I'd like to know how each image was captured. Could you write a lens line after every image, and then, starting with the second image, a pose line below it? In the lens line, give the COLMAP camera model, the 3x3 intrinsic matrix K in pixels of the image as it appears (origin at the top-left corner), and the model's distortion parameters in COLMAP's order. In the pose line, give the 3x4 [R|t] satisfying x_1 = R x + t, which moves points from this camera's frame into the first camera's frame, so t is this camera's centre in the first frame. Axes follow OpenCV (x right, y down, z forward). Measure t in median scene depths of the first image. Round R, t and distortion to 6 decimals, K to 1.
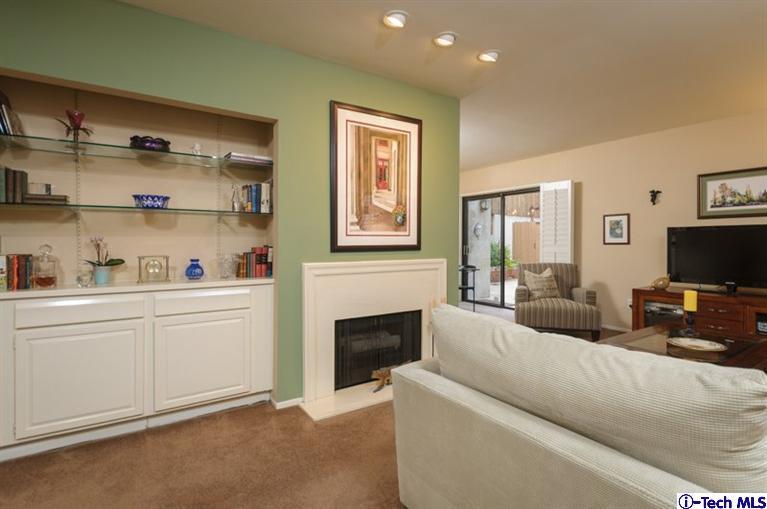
lens RADIAL K [[371.4, 0, 385.7], [0, 371.4, 246.7], [0, 0, 1]] dist [-0.000765, -0.000378]
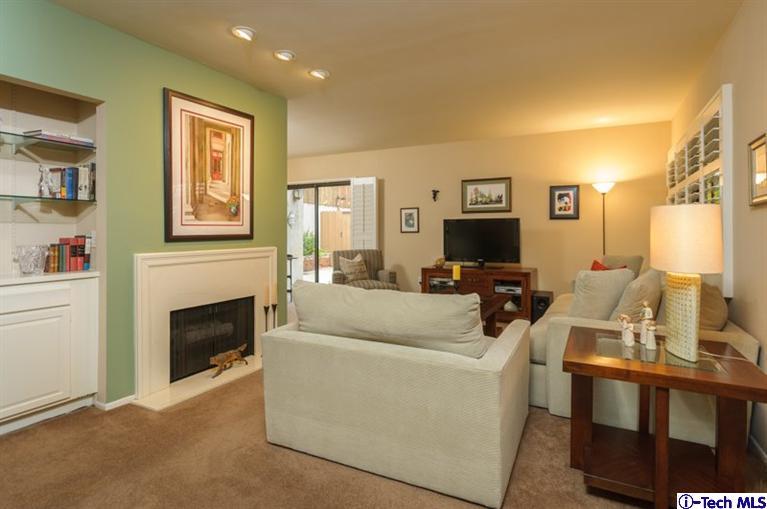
lens RADIAL K [[404.0, 0, 383.1], [0, 404.0, 231.5], [0, 0, 1]] dist [0.001045, 0.000012]
pose [[0.879620, -0.003474, 0.475664, -0.106101], [0.008903, 0.999918, -0.009161, 0.001319], [-0.475593, 0.012293, 0.879580, -0.152047]]
